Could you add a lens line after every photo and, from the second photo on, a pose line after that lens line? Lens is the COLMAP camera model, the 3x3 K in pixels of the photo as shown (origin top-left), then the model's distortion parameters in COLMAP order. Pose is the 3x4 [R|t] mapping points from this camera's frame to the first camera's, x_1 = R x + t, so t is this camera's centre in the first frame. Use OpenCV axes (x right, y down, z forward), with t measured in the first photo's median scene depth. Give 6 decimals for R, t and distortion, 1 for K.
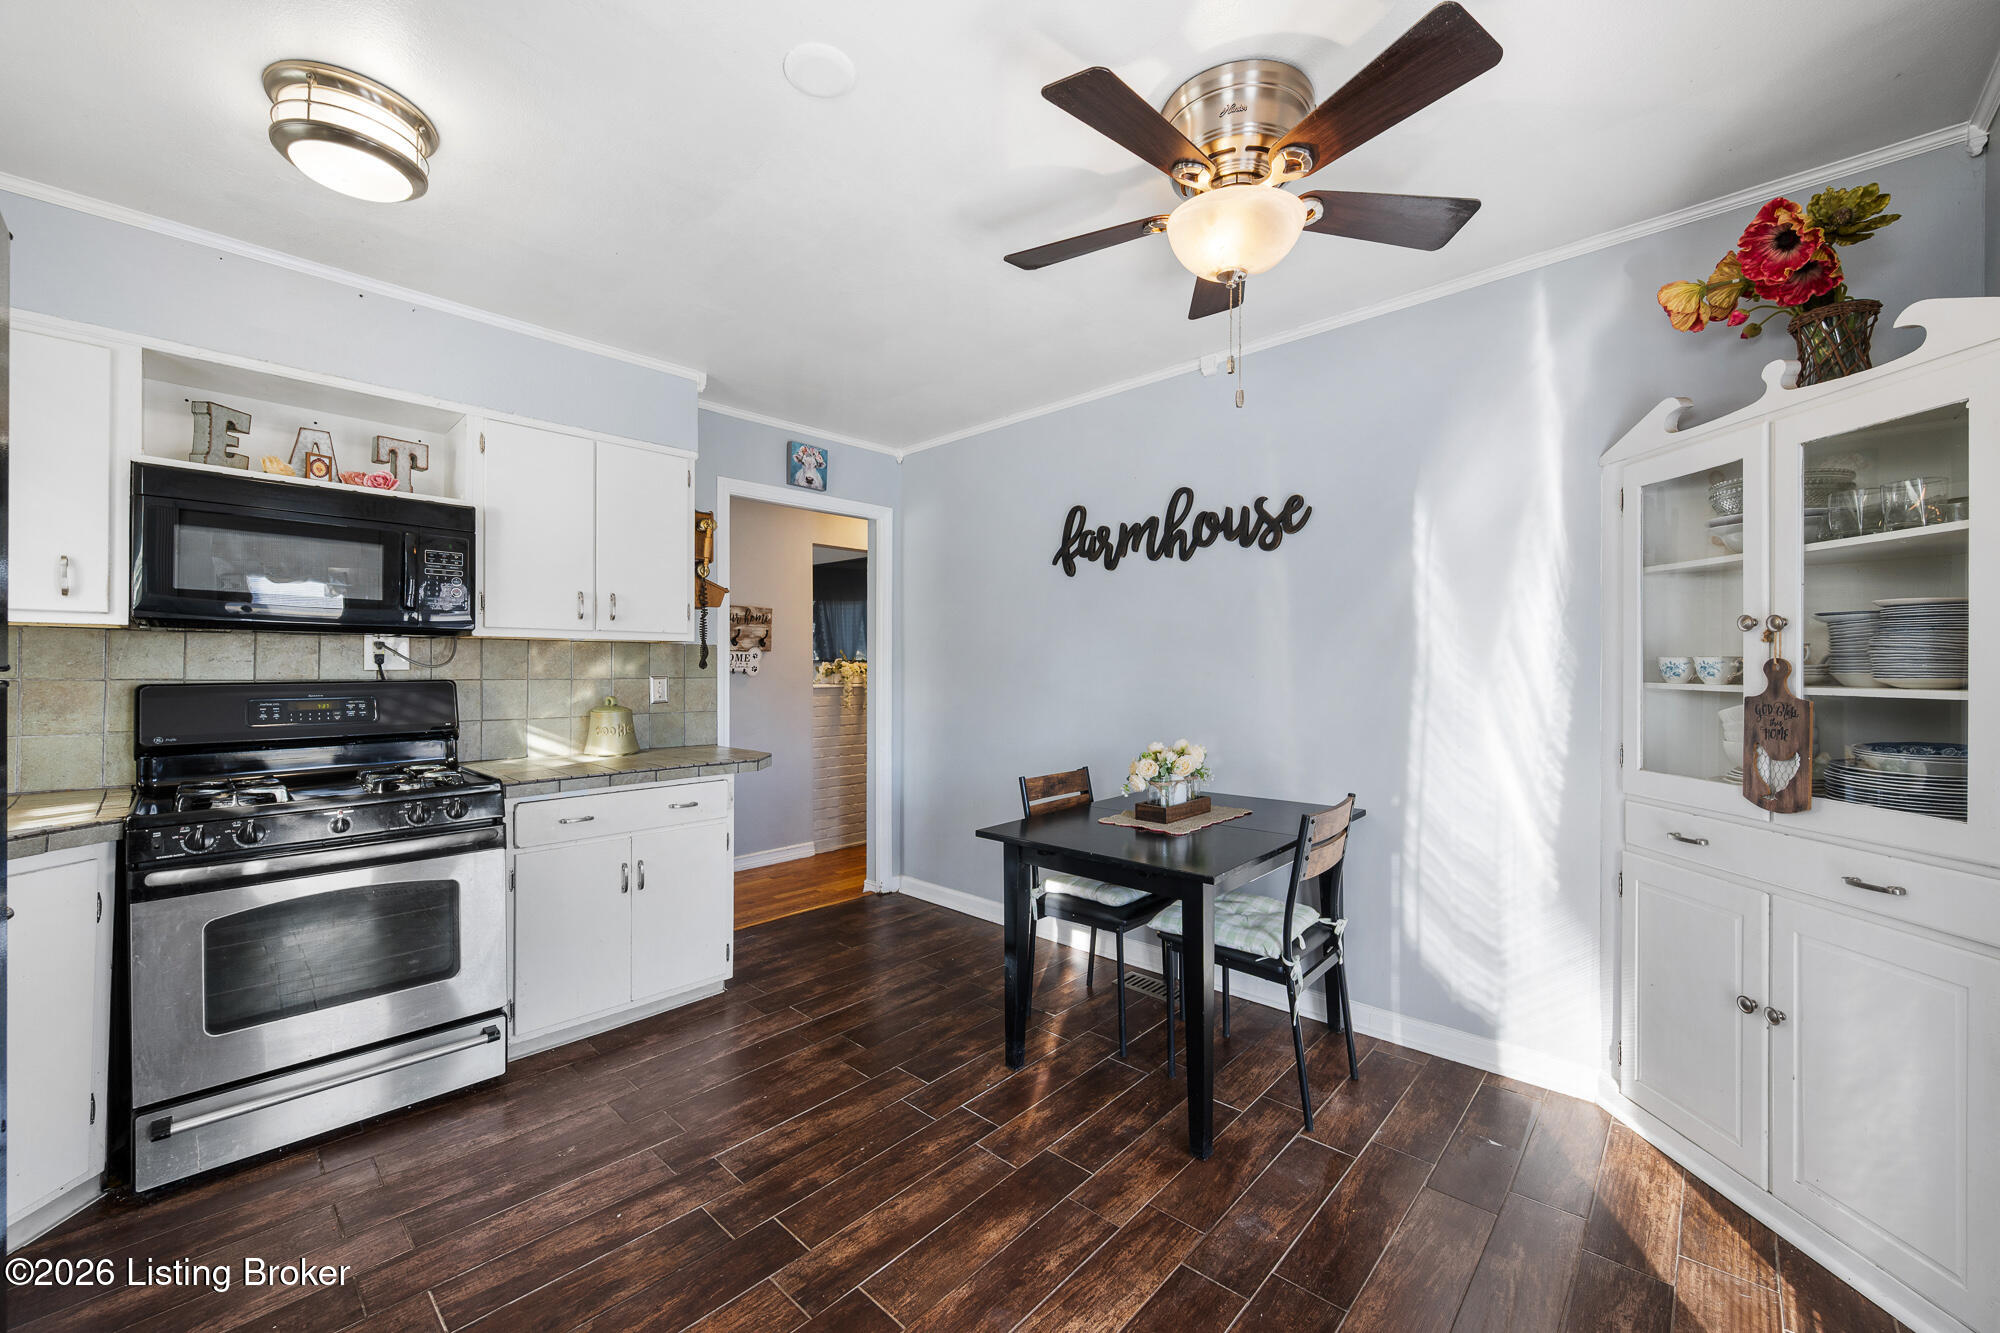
lens RADIAL K [[775.3, 0, 1000.0], [0, 775.3, 666.5], [0, 0, 1]] dist [-0.000401, -0.000031]
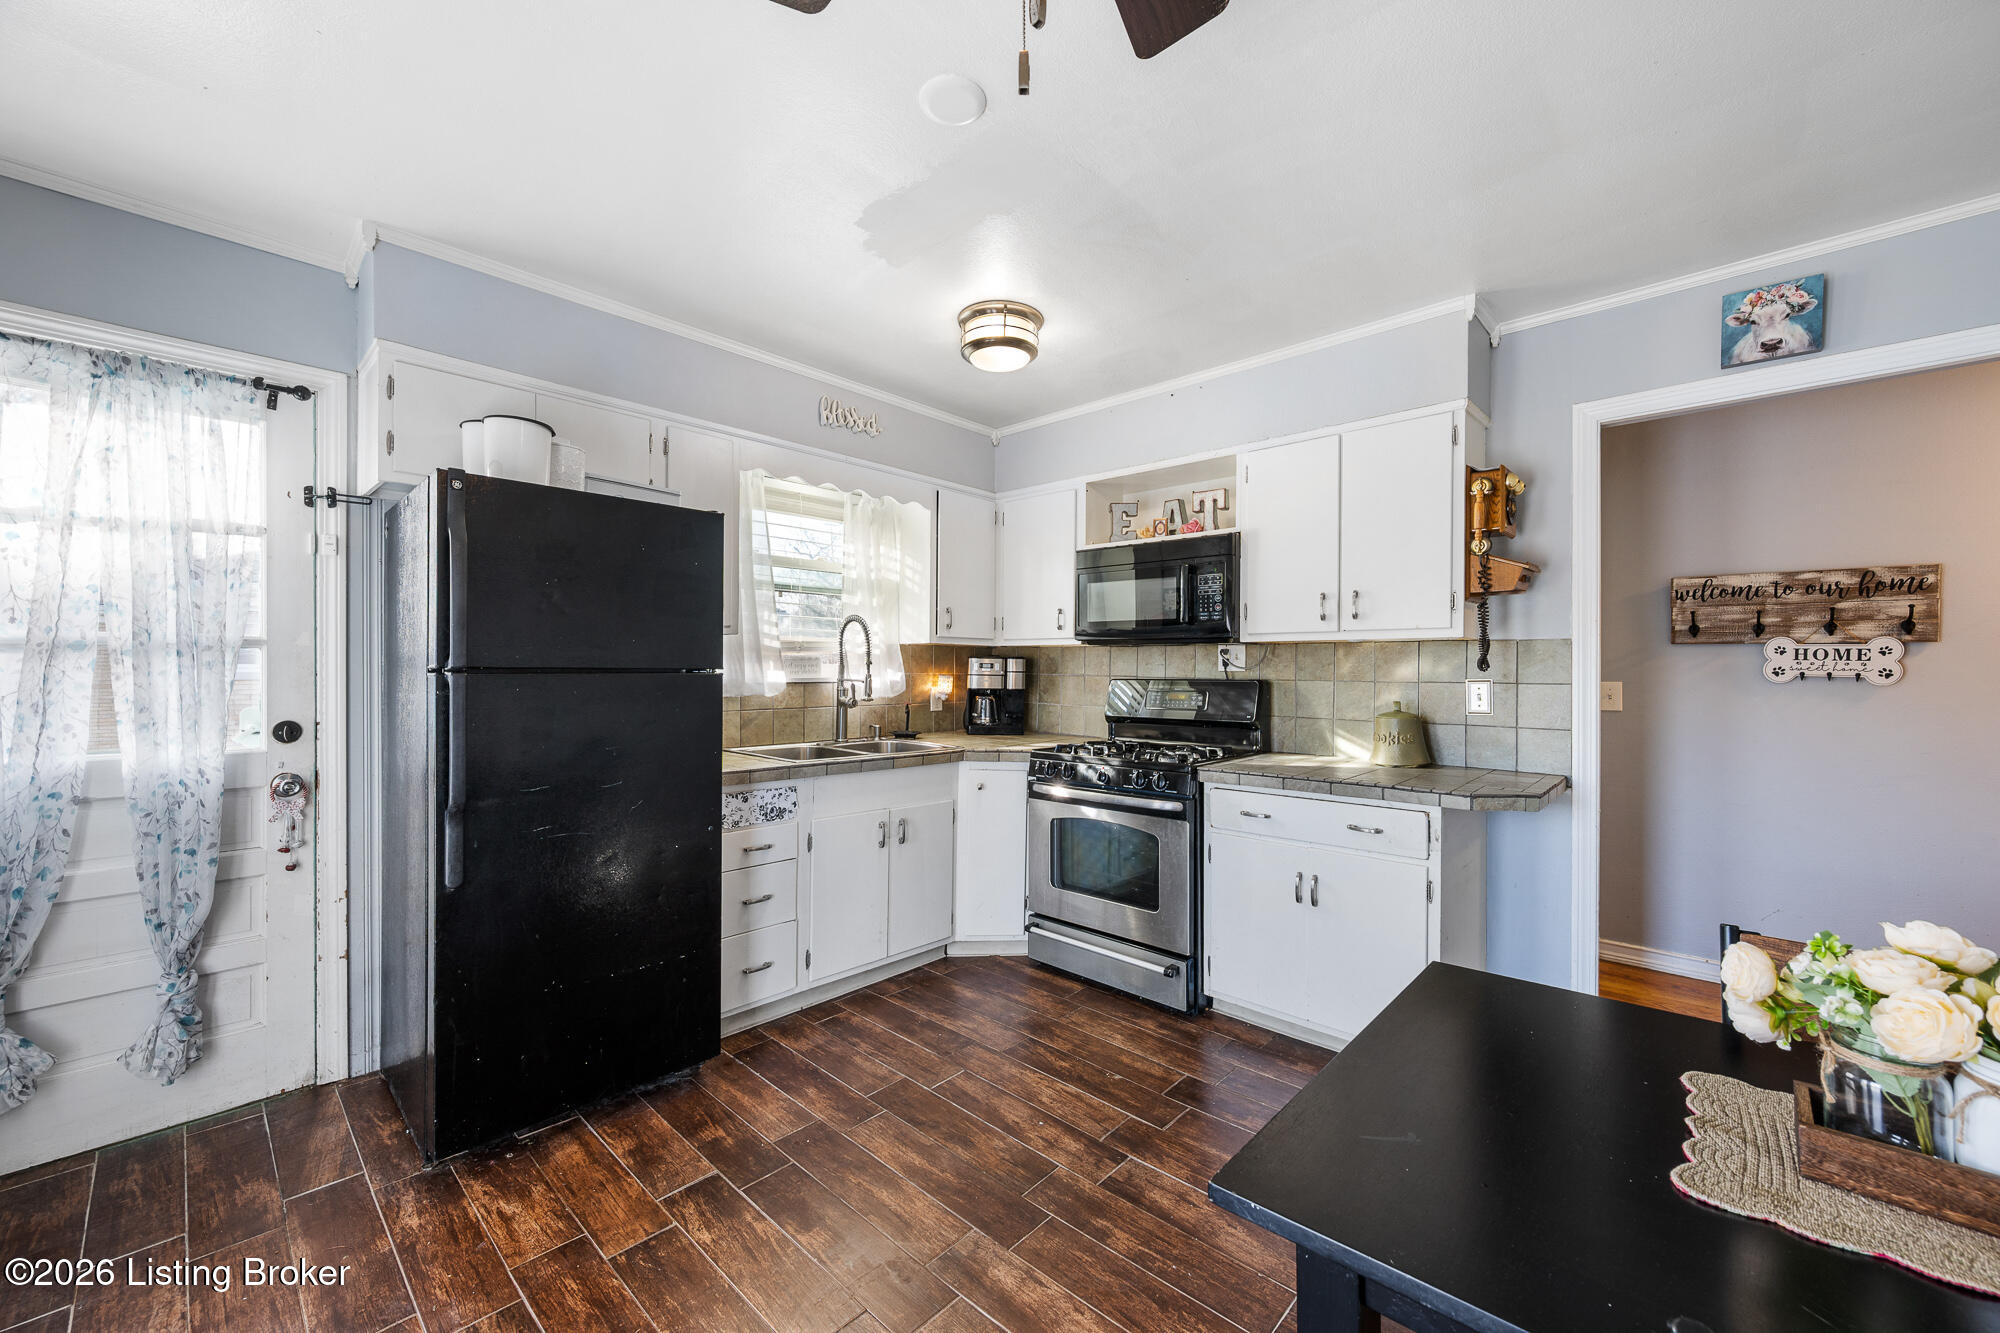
lens RADIAL K [[777.8, 0, 1000.0], [0, 777.8, 666.5], [0, 0, 1]] dist [-0.008992, -0.000084]
pose [[0.000290, -0.005101, -0.999987, 0.481151], [-0.001575, 0.999986, -0.005101, 0.003929], [0.999999, 0.001576, 0.000282, 0.629150]]
